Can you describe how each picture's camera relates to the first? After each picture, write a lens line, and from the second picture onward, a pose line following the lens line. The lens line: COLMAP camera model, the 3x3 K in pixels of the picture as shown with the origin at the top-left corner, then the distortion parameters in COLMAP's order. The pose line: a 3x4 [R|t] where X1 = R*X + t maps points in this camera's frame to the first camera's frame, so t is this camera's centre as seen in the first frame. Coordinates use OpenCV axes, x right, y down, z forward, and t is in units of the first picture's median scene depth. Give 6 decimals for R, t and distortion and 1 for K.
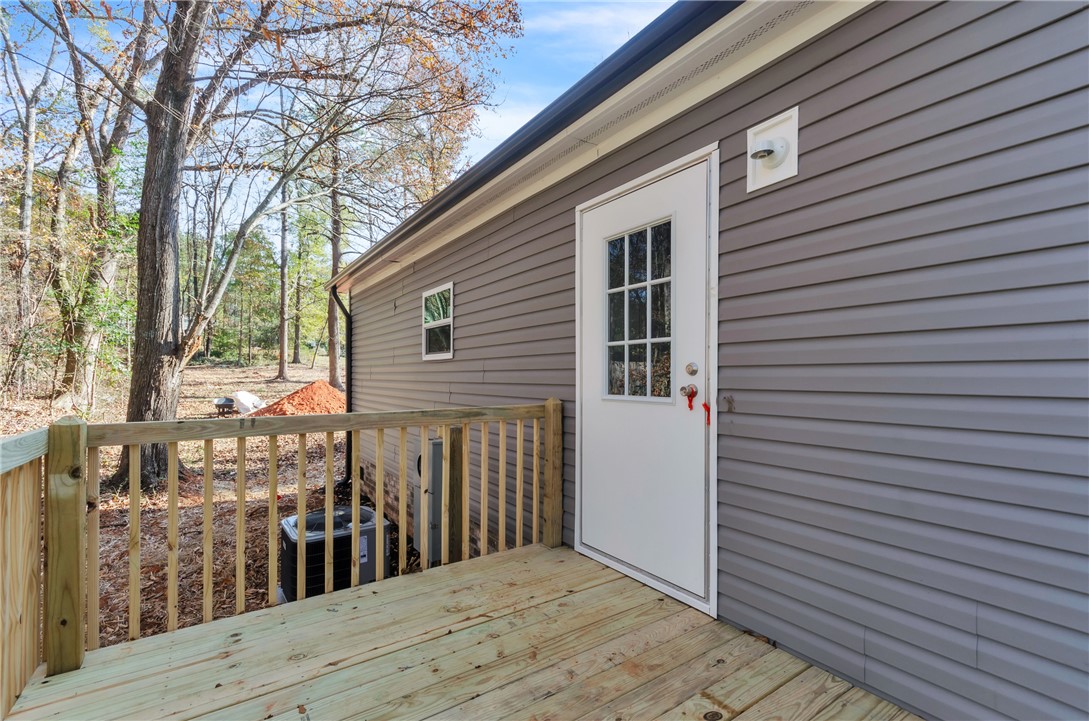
lens RADIAL K [[485.0, 0, 544.9], [0, 485.0, 381.2], [0, 0, 1]] dist [0.001058, 0.000092]
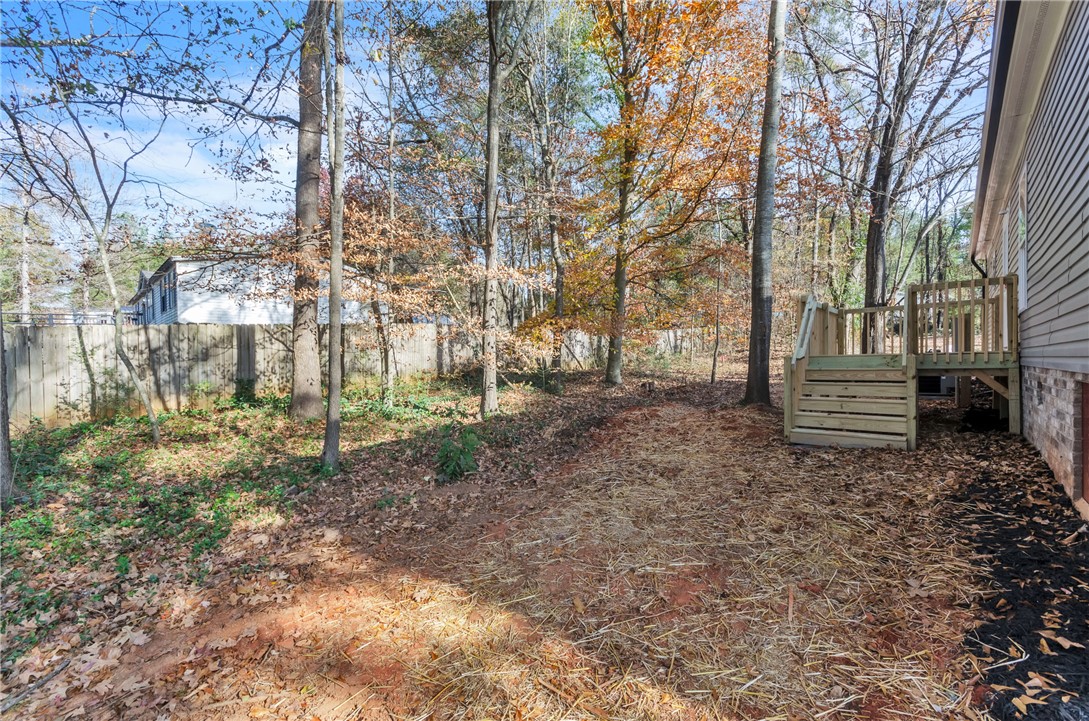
lens RADIAL K [[489.9, 0, 544.5], [0, 489.9, 360.5], [0, 0, 1]] dist [0.001276, 0.000111]
pose [[0.257598, -0.009265, -0.966208, 0.795090], [0.000132, 0.999954, -0.009553, 0.168322], [0.966252, 0.002333, 0.257587, -0.830081]]
